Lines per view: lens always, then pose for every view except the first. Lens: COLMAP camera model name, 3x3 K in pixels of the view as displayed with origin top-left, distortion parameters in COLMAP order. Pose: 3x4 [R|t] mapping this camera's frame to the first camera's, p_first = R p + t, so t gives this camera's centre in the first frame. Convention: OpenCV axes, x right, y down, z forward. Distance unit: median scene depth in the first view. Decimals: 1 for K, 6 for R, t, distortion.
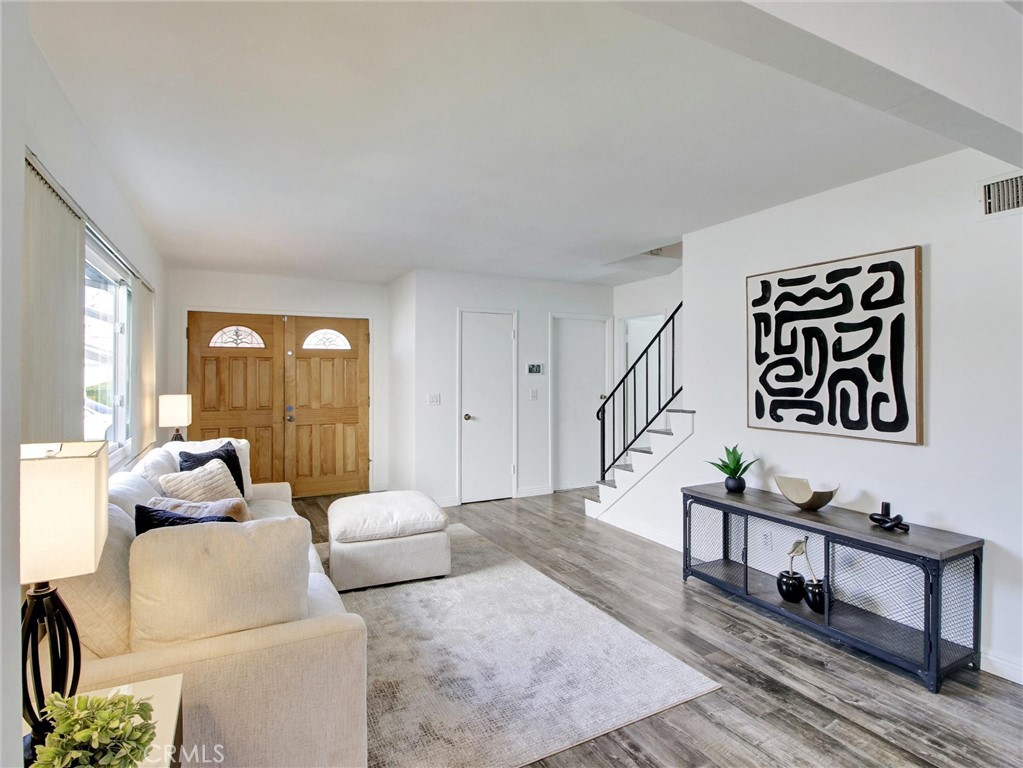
lens RADIAL K [[539.9, 0, 512.4], [0, 539.9, 368.8], [0, 0, 1]] dist [-0.002371, -0.001345]
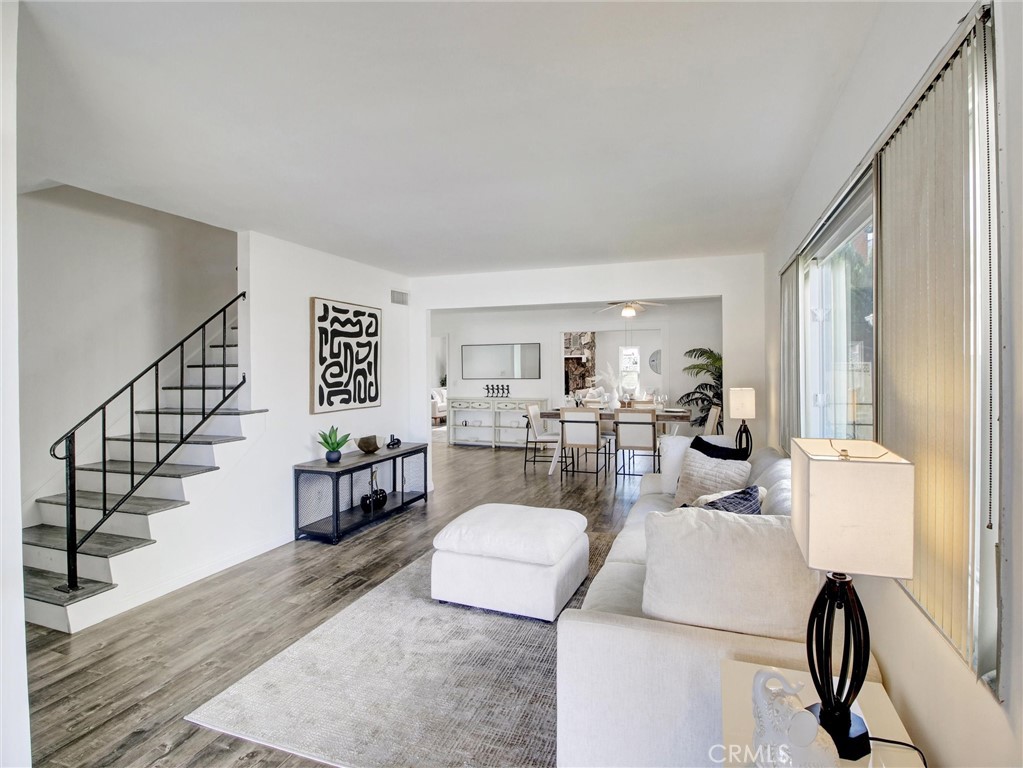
lens RADIAL K [[533.0, 0, 486.9], [0, 533.0, 369.0], [0, 0, 1]] dist [-0.001946, -0.001188]
pose [[-0.640143, 0.001491, 0.768255, -0.852088], [-0.000905, 0.999996, -0.002695, 0.004327], [-0.768256, -0.002421, -0.640139, 1.585778]]
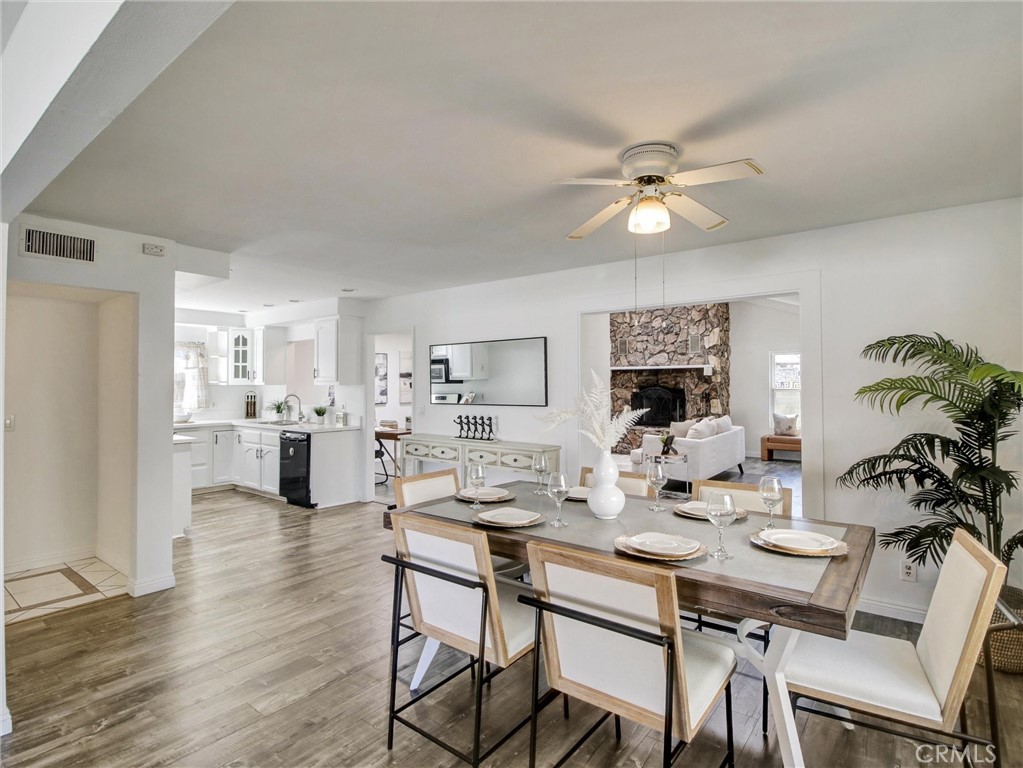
lens RADIAL K [[531.4, 0, 511.4], [0, 531.4, 376.0], [0, 0, 1]] dist [0.018791, -0.000676]
pose [[-0.409820, 0.012712, 0.912078, -0.158348], [-0.005123, 0.999855, -0.016237, -0.010244], [-0.912152, -0.011327, -0.409695, 0.269201]]
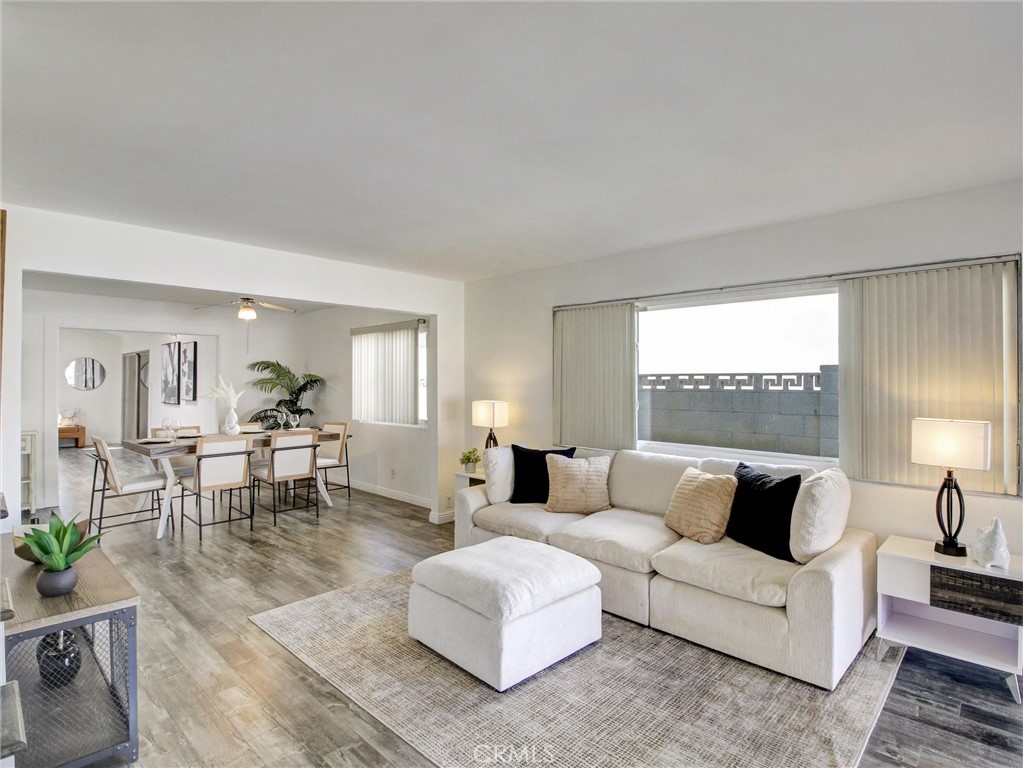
lens RADIAL K [[549.6, 0, 511.5], [0, 549.6, 384.0], [0, 0, 1]] dist [-0.022775, -0.000394]
pose [[-0.950528, 0.001965, -0.310632, 0.125763], [0.002051, 0.999998, 0.000050, 0.000475], [0.310631, -0.000590, -0.950530, 1.746278]]
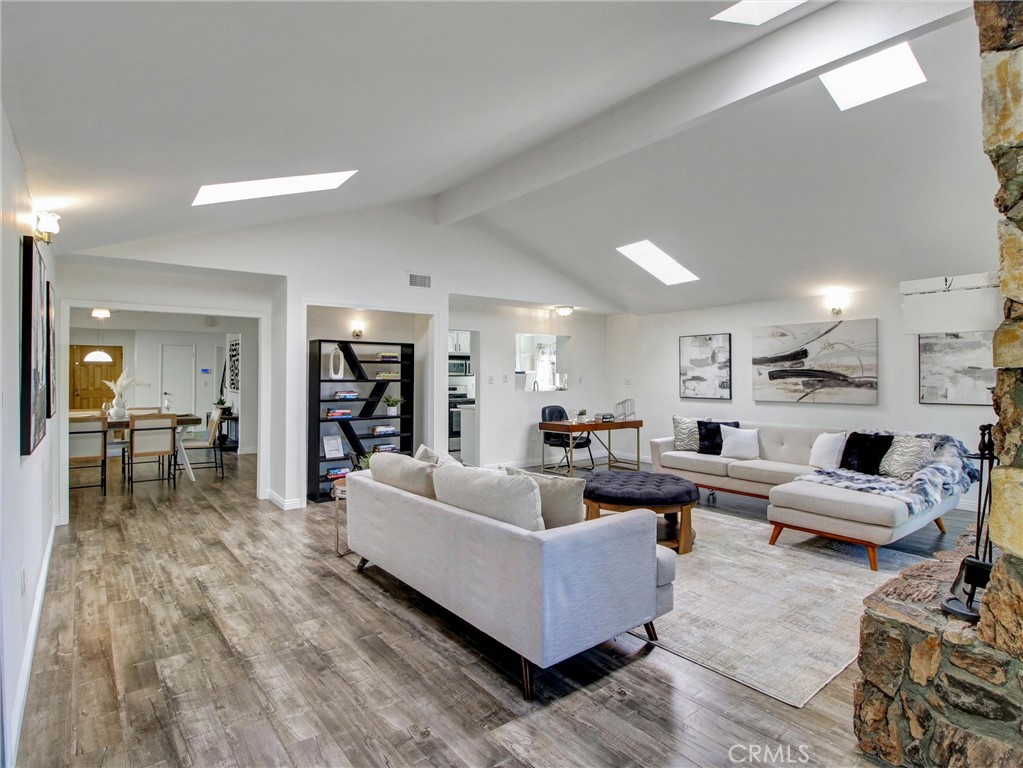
lens RADIAL K [[547.5, 0, 507.6], [0, 547.5, 367.8], [0, 0, 1]] dist [-0.000830, -0.008741]
pose [[0.984625, 0.003629, 0.174645, 1.520548], [-0.003482, 0.999993, -0.001150, -0.028374], [-0.174648, 0.000524, 0.984631, -2.425132]]
